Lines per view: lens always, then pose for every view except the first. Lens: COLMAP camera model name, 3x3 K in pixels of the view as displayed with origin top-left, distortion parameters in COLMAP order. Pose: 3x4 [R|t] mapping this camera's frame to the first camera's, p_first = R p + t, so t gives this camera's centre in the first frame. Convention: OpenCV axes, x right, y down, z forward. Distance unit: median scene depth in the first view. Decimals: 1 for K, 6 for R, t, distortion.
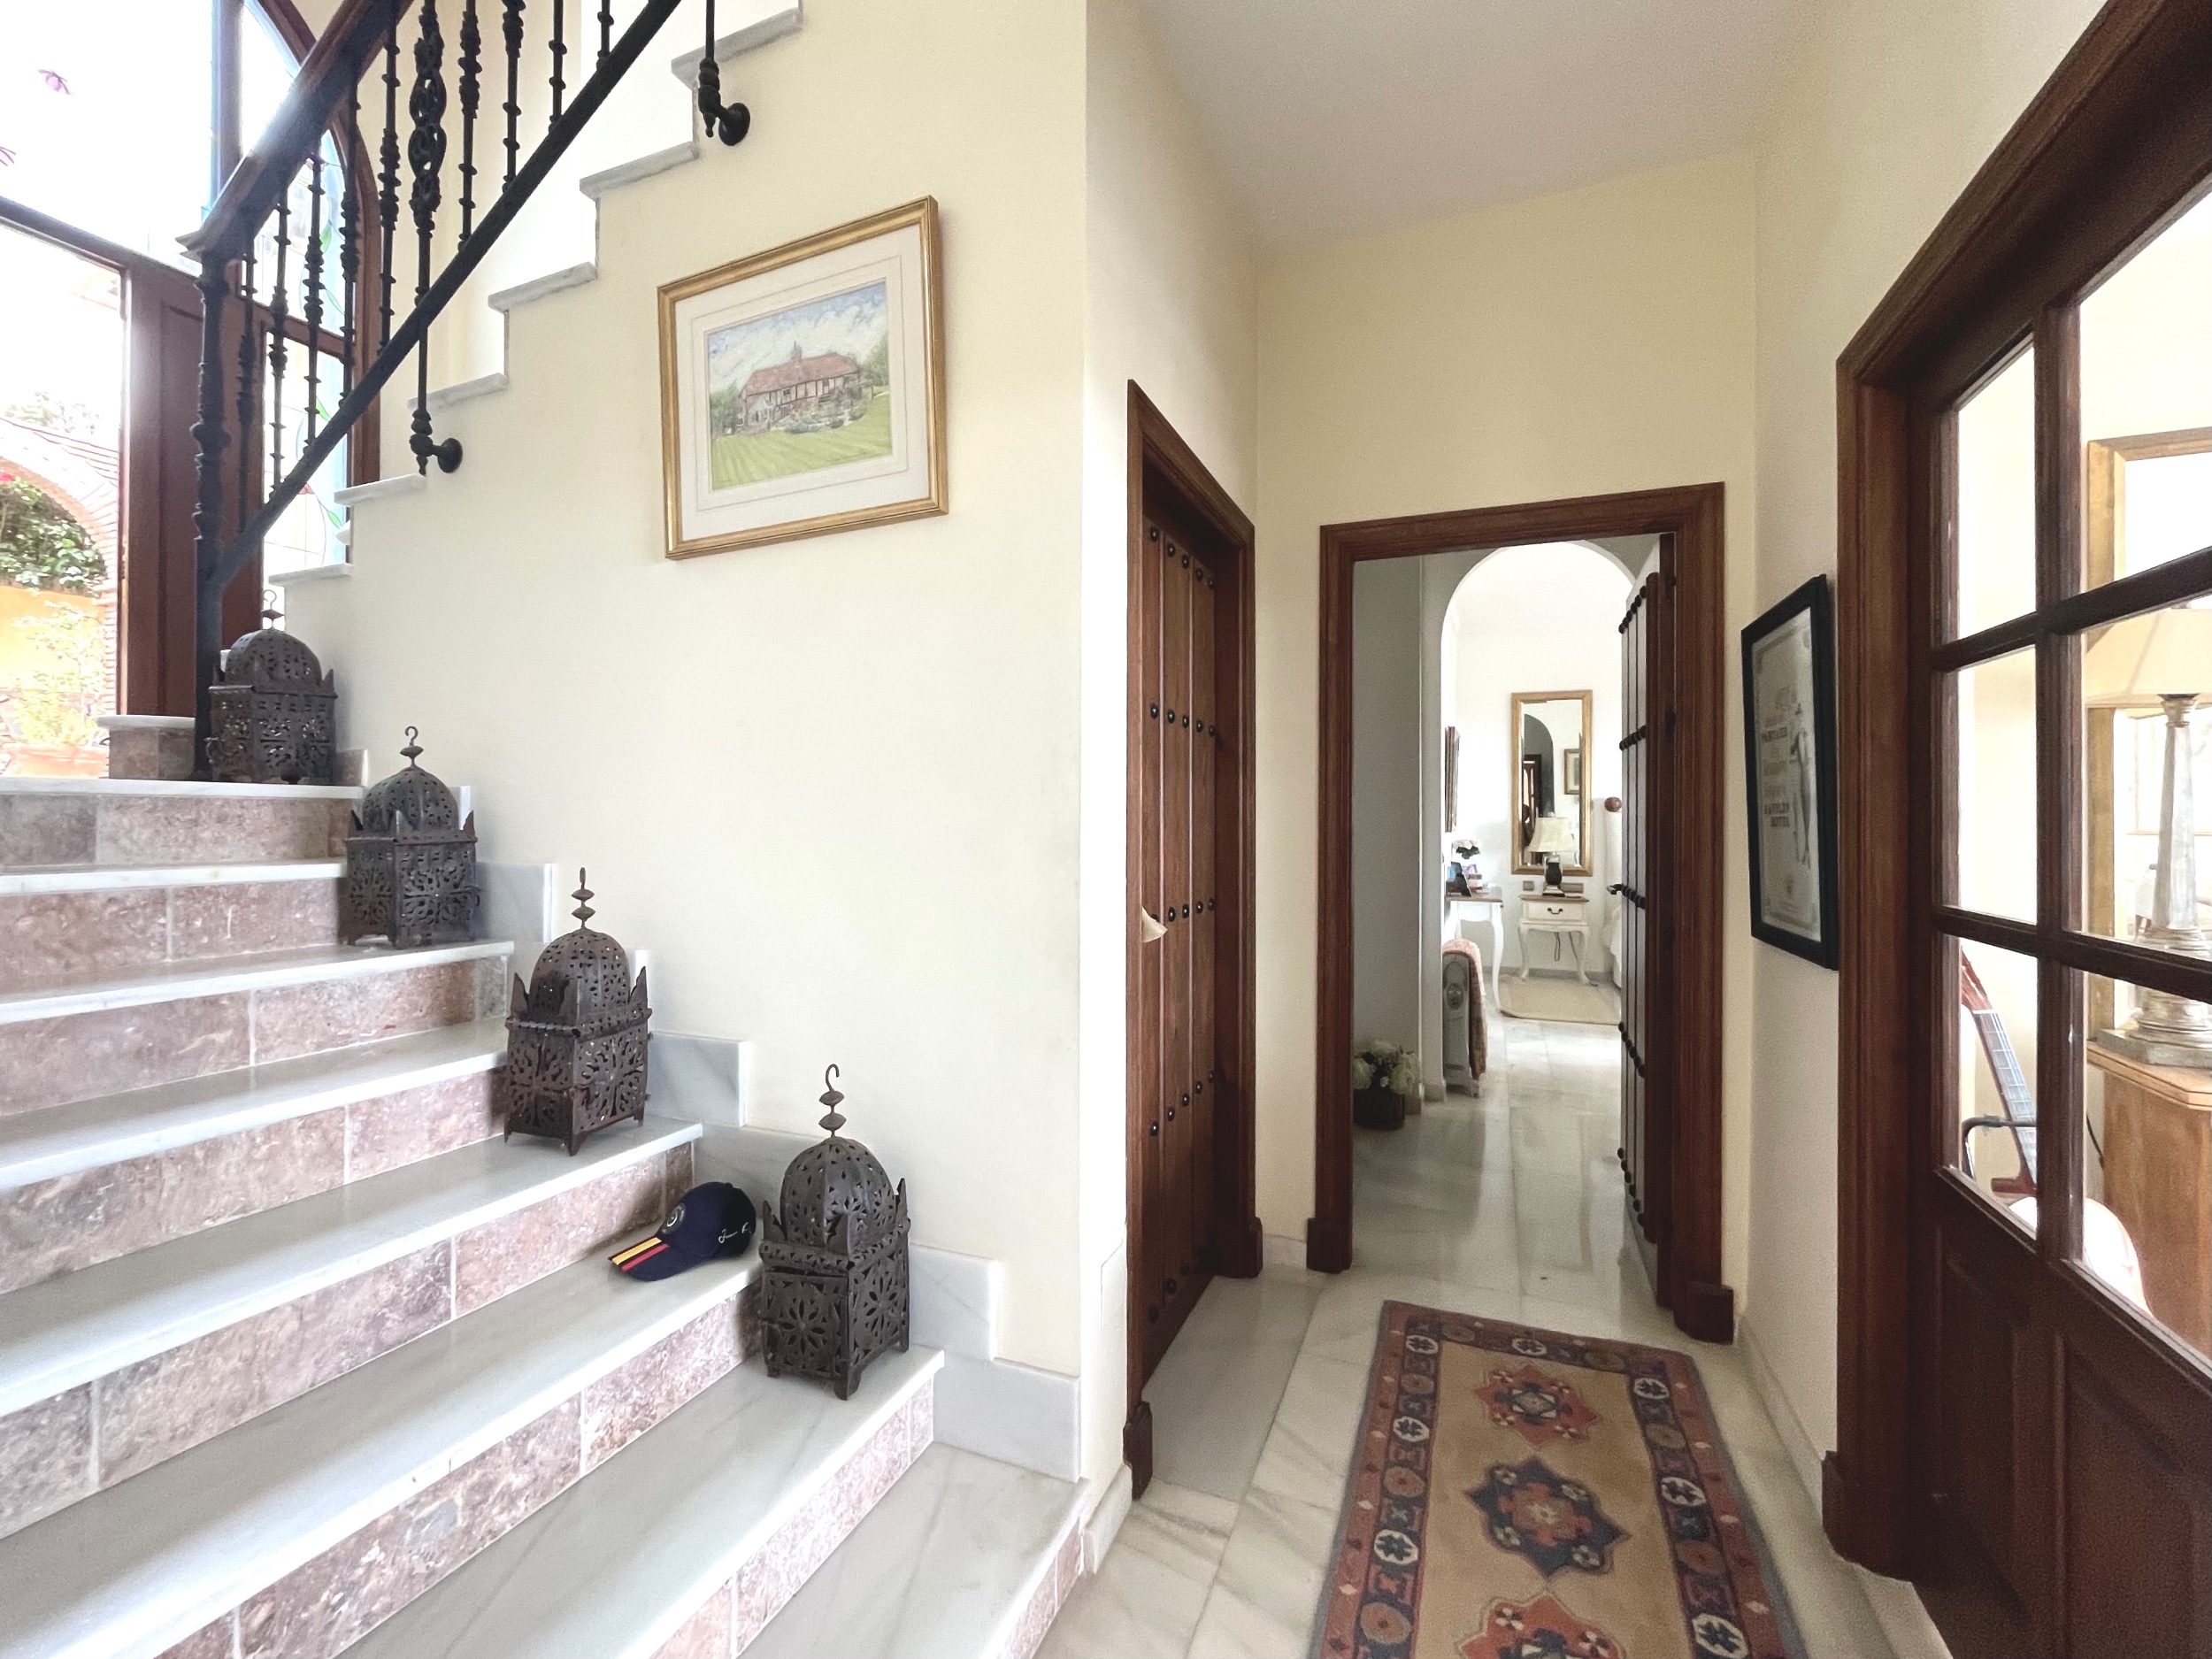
lens RADIAL K [[896.9, 0, 1108.0], [0, 896.9, 824.9], [0, 0, 1]] dist [-0.001070, -0.000308]
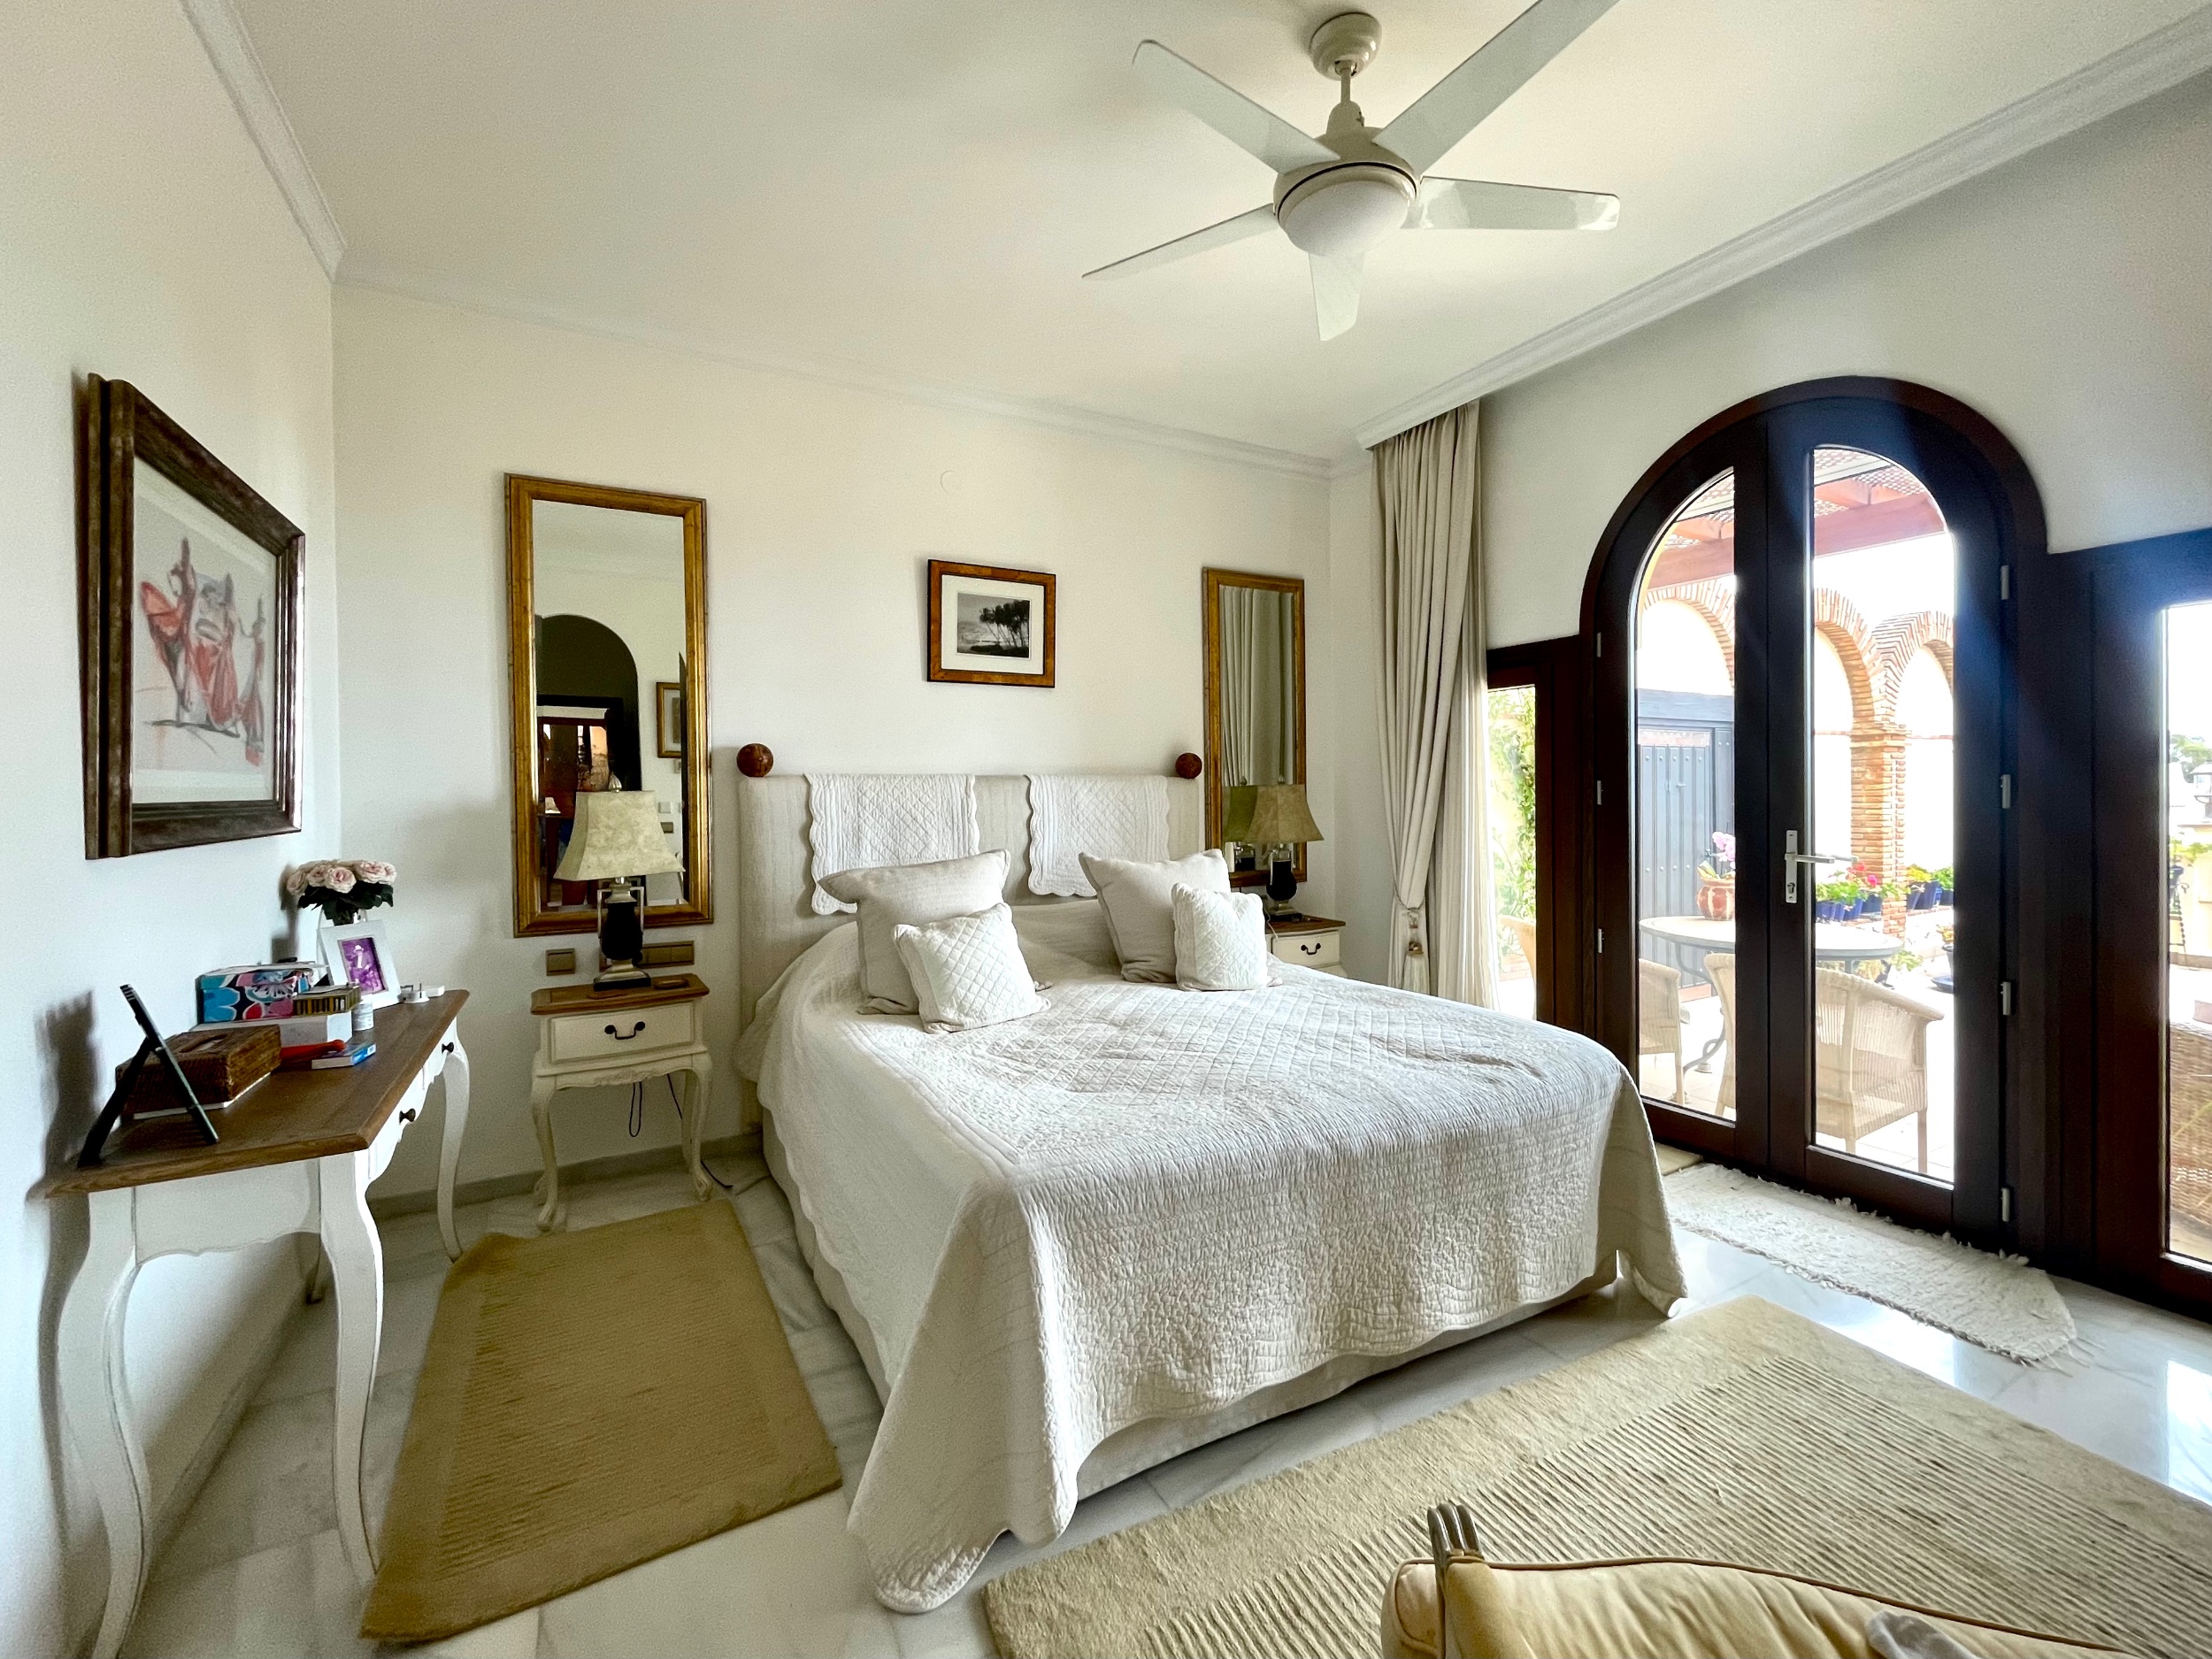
lens RADIAL K [[896.9, 0, 1108.0], [0, 896.9, 824.9], [0, 0, 1]] dist [-0.001070, -0.000308]
pose [[0.602484, -0.027355, 0.797662, 0.304622], [0.012613, 0.999614, 0.024754, -0.000590], [-0.798031, -0.004853, 0.602597, 0.575203]]
